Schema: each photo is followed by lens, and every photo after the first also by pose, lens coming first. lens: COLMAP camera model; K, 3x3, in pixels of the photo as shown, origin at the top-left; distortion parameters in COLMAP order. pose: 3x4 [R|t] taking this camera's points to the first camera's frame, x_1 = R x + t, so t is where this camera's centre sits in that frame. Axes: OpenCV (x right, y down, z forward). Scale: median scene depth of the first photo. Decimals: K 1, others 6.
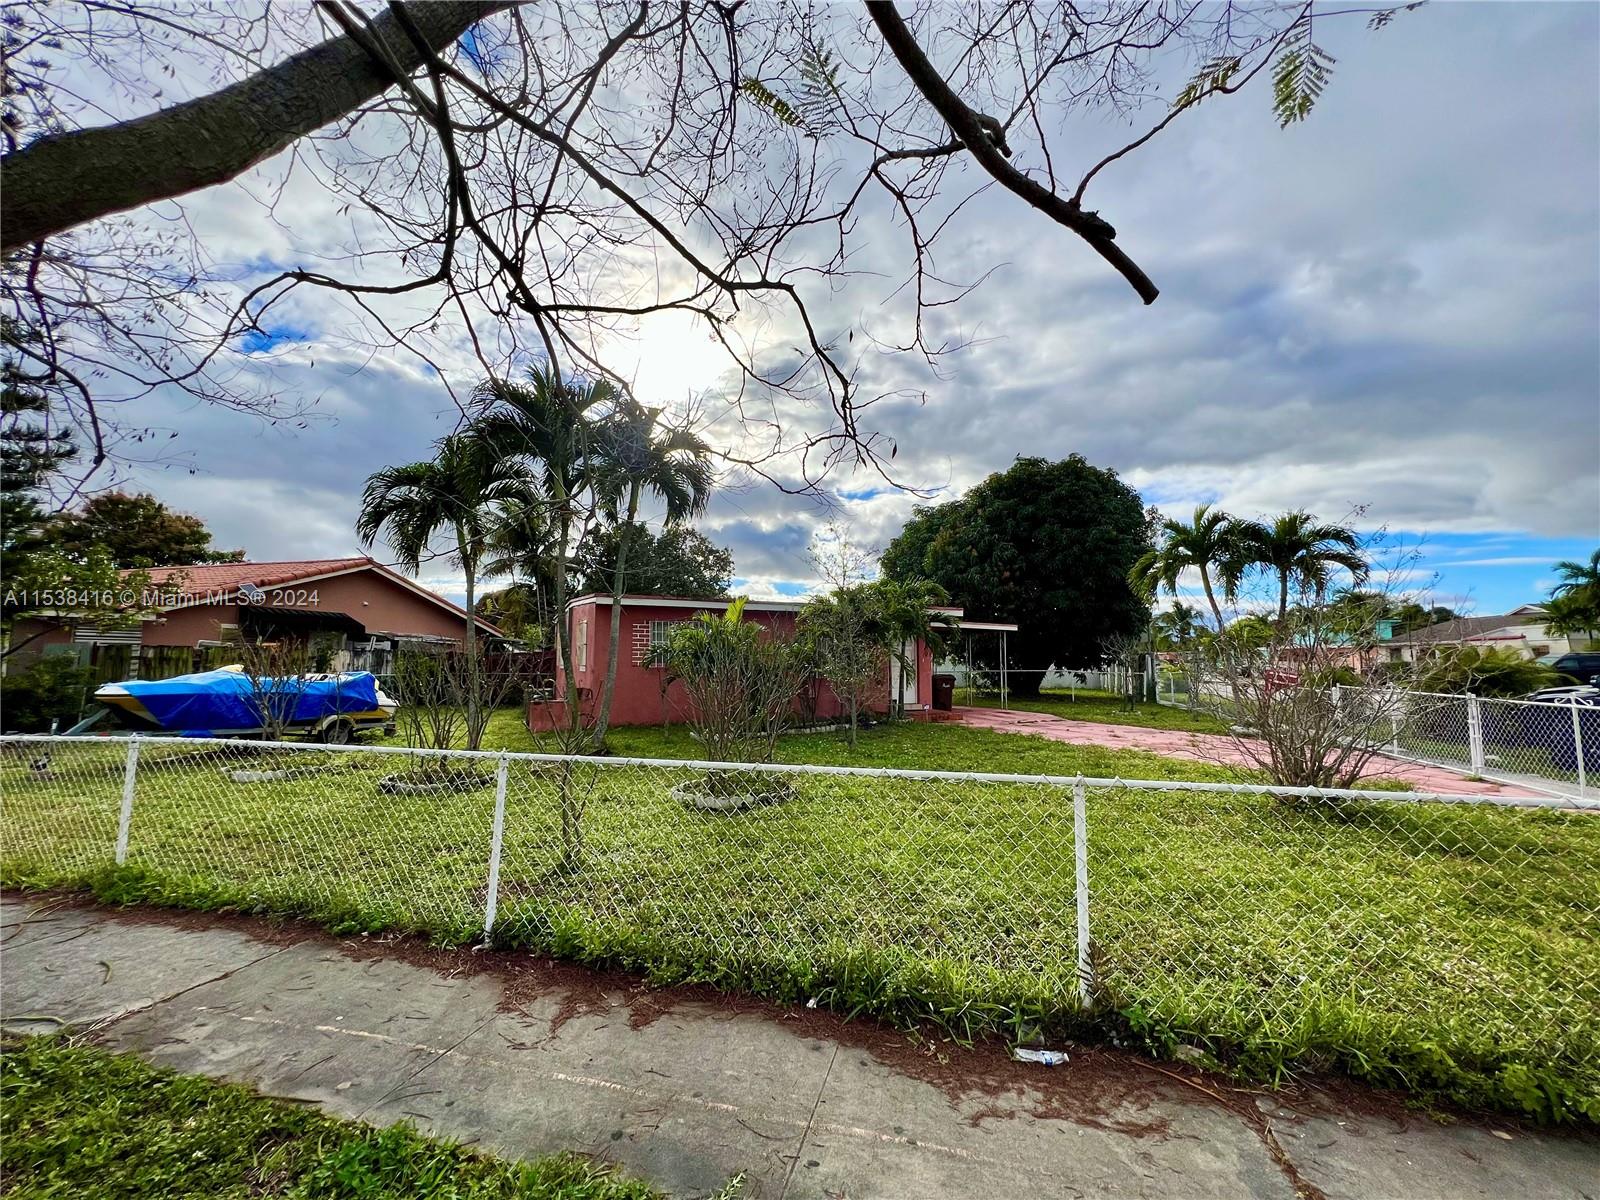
lens RADIAL K [[640.3, 0, 801.1], [0, 640.3, 597.8], [0, 0, 1]] dist [0.000314, -0.000329]
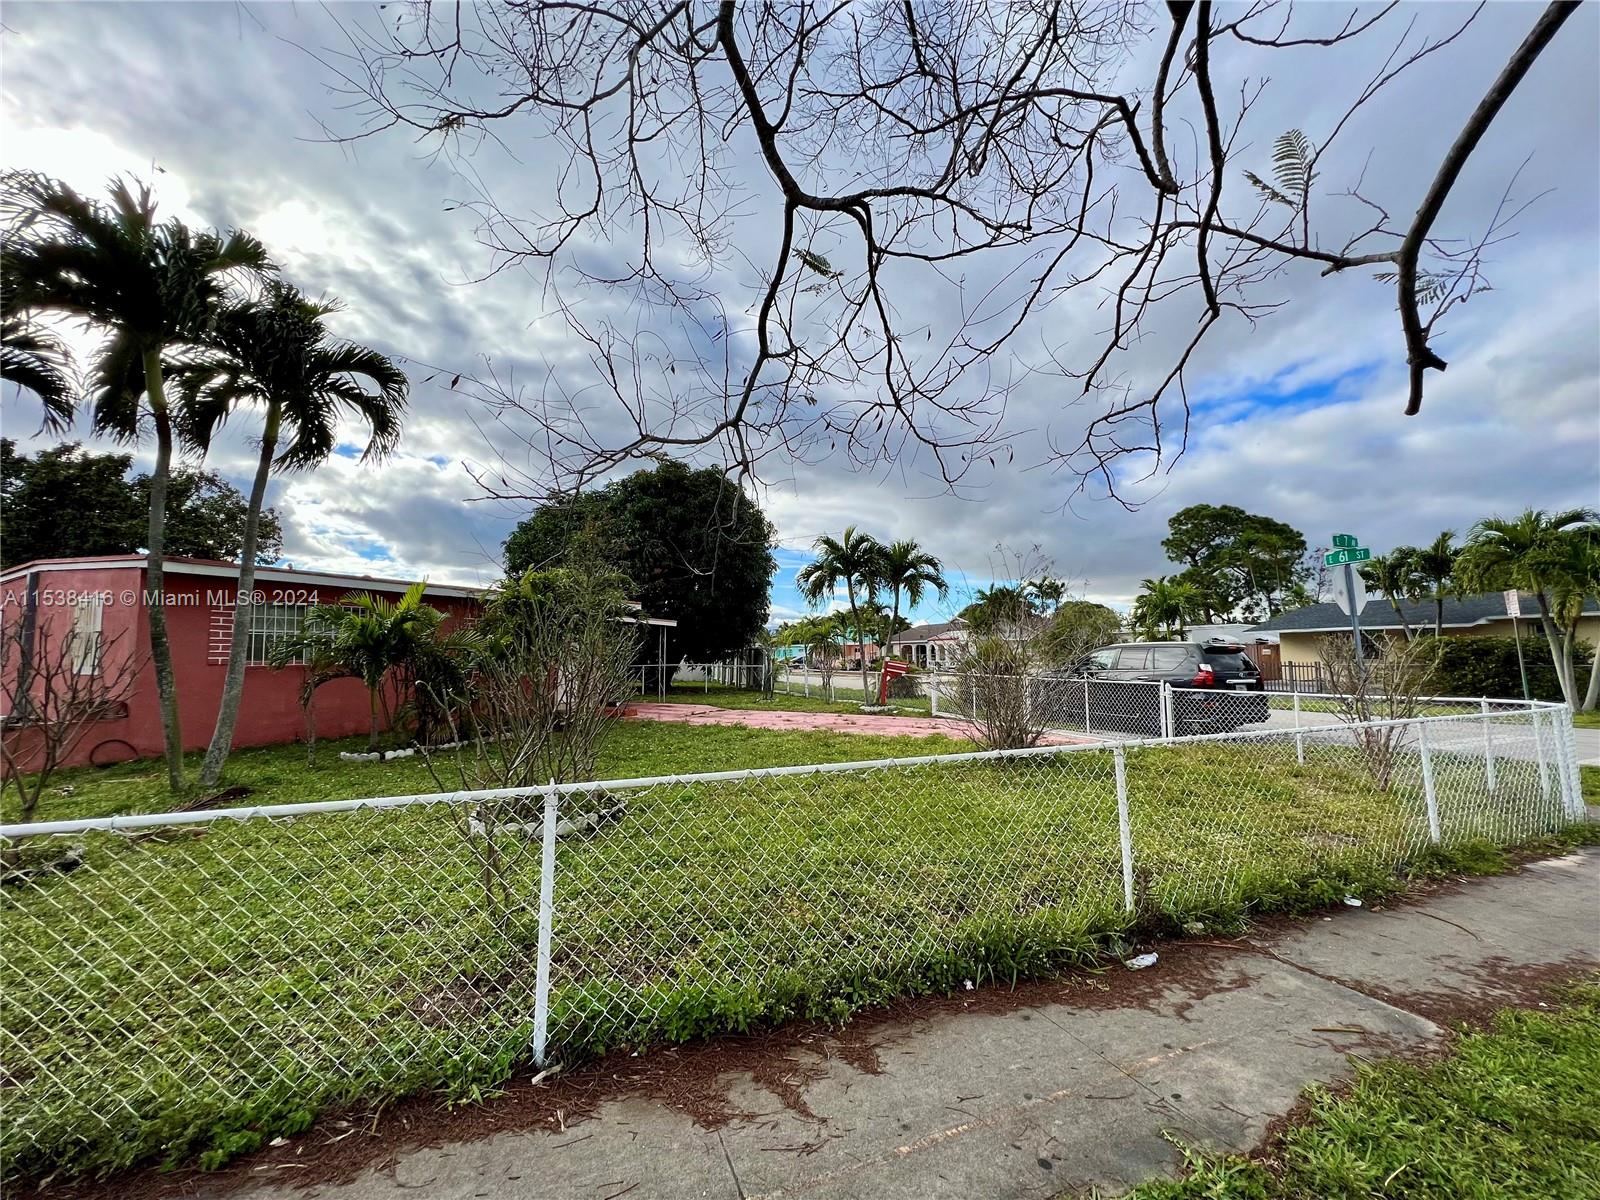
lens RADIAL K [[640.3, 0, 800.7], [0, 640.3, 608.4], [0, 0, 1]] dist [0.000314, -0.000329]
pose [[0.795384, 0.038659, 0.604872, -0.176158], [-0.052407, 0.998613, 0.005089, 0.008387], [-0.603836, -0.035747, 0.796306, 0.076970]]
